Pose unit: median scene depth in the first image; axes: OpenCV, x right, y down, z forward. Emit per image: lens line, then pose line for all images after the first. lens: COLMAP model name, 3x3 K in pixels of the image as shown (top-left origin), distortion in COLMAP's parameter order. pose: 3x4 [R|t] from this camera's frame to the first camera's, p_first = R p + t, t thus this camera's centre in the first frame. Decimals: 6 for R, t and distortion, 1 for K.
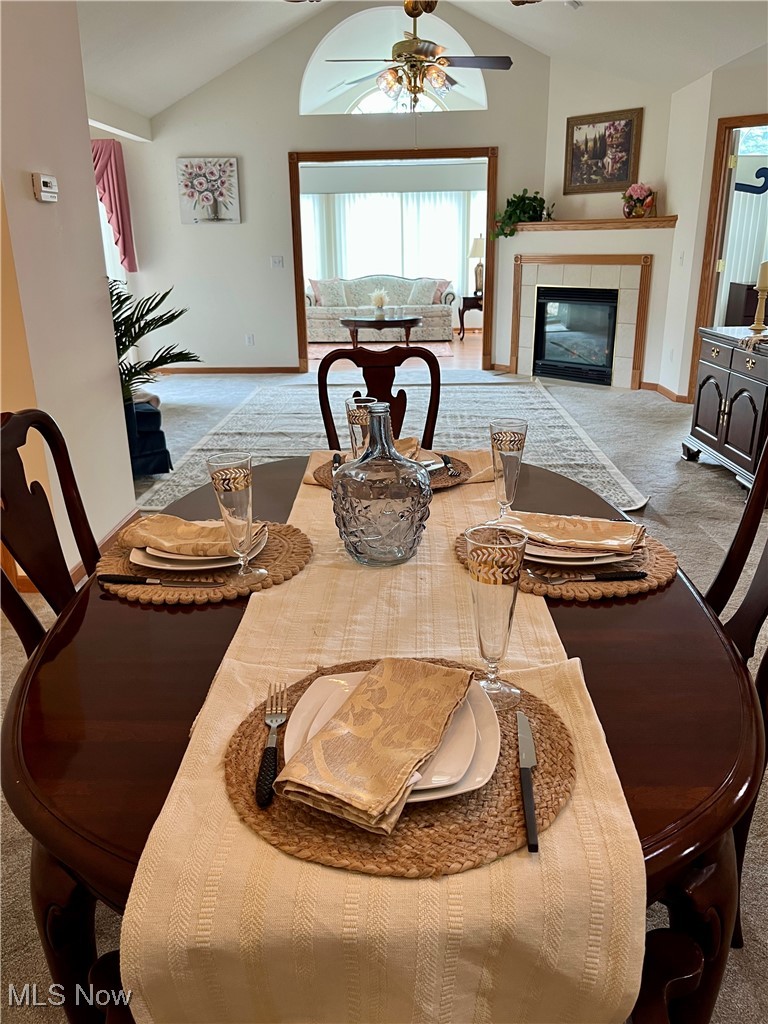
lens RADIAL K [[772.0, 0, 386.2], [0, 772.0, 511.0], [0, 0, 1]] dist [-0.001577, -0.010247]
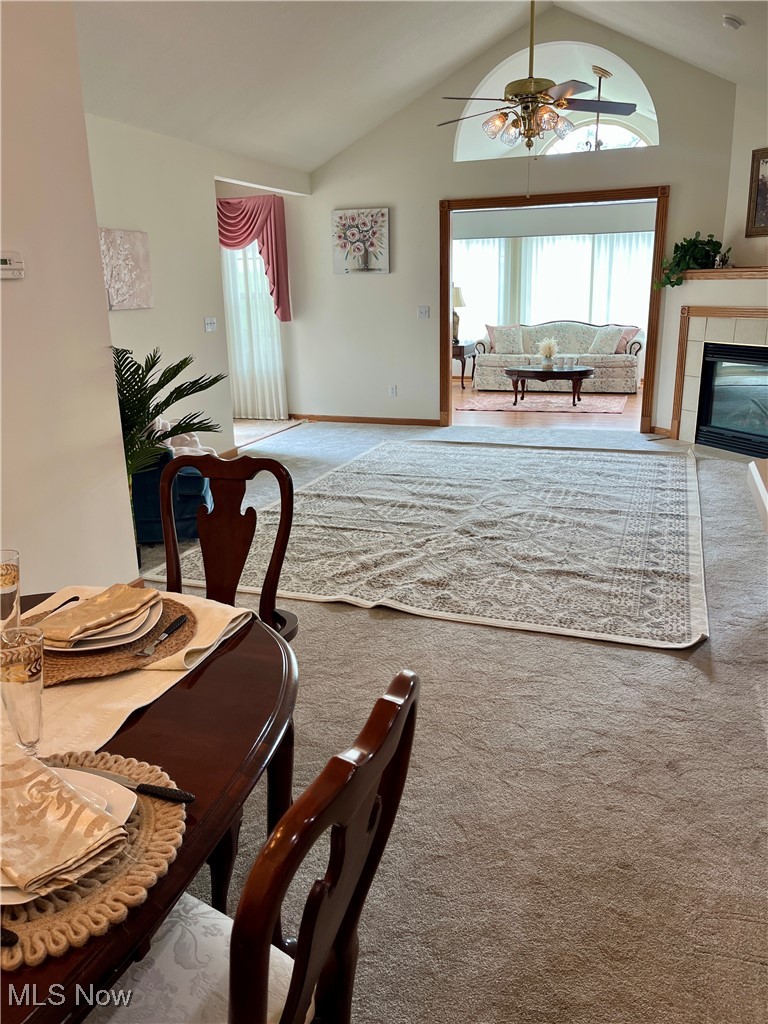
lens RADIAL K [[772.0, 0, 383.4], [0, 772.0, 514.0], [0, 0, 1]] dist [-0.001577, -0.010247]
pose [[0.951450, 0.082246, -0.296610, 0.123818], [-0.093420, 0.995345, -0.023669, -0.044191], [0.293283, 0.050229, 0.954705, 0.075037]]
